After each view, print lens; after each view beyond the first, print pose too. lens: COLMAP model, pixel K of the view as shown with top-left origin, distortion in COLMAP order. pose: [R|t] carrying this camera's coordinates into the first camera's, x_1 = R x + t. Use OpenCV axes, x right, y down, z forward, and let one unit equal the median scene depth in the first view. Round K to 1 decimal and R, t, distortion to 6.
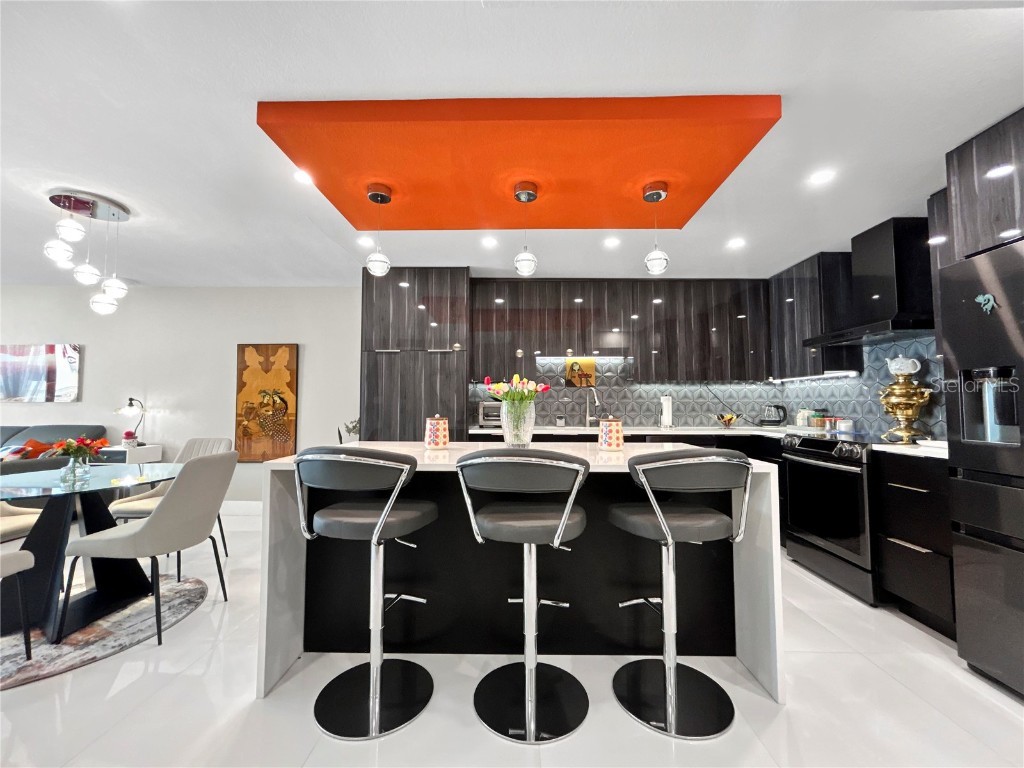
lens RADIAL K [[417.7, 0, 512.0], [0, 417.7, 384.0], [0, 0, 1]] dist [0.000314, 0.000107]
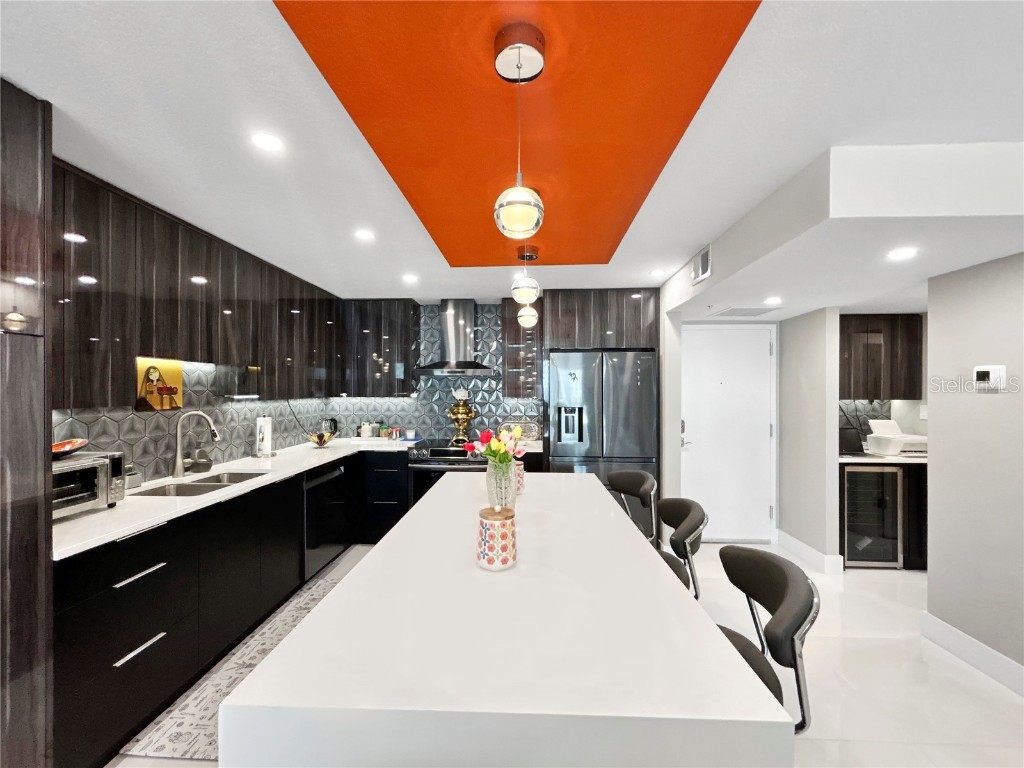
lens RADIAL K [[418.5, 0, 511.1], [0, 418.5, 389.4], [0, 0, 1]] dist [-0.001408, 0.000046]
pose [[0.027376, -0.002841, 0.999621, -0.400524], [-0.054822, 0.998487, 0.004339, -0.050759], [-0.998121, -0.054920, 0.027179, 0.511013]]
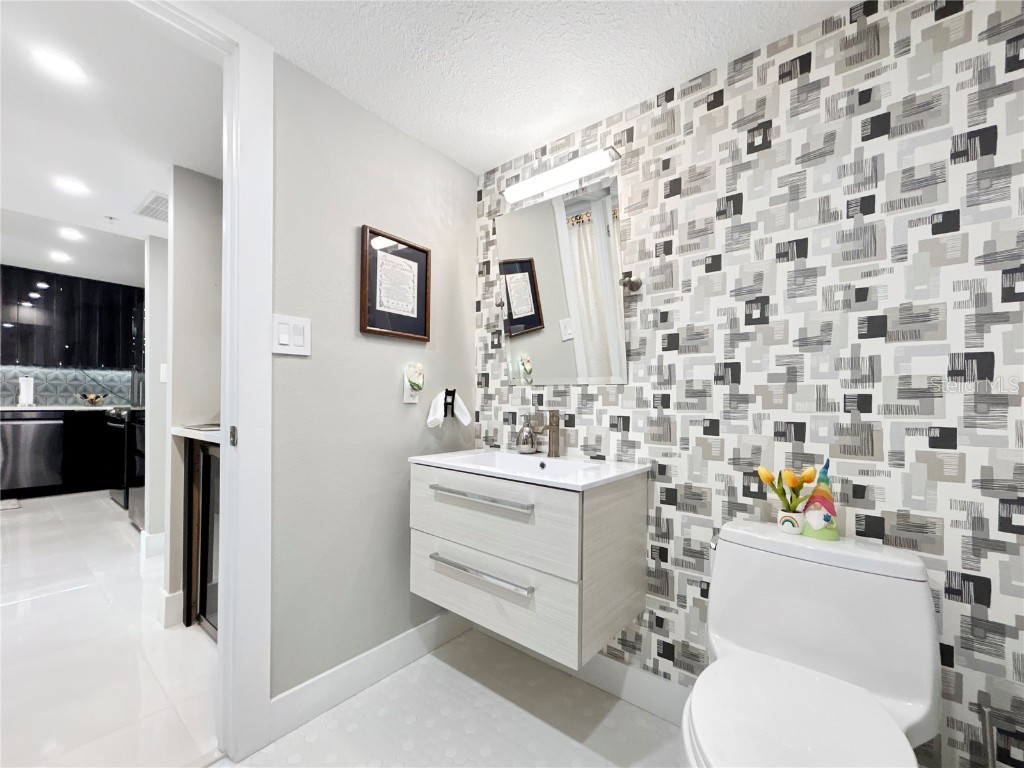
lens RADIAL K [[434.3, 0, 510.3], [0, 434.3, 405.5], [0, 0, 1]] dist [0.014657, -0.000094]
pose [[0.629706, 0.000893, 0.776833, 0.264686], [-0.055470, 0.997498, 0.043818, -0.017390], [-0.774851, -0.070683, 0.628180, -0.685632]]
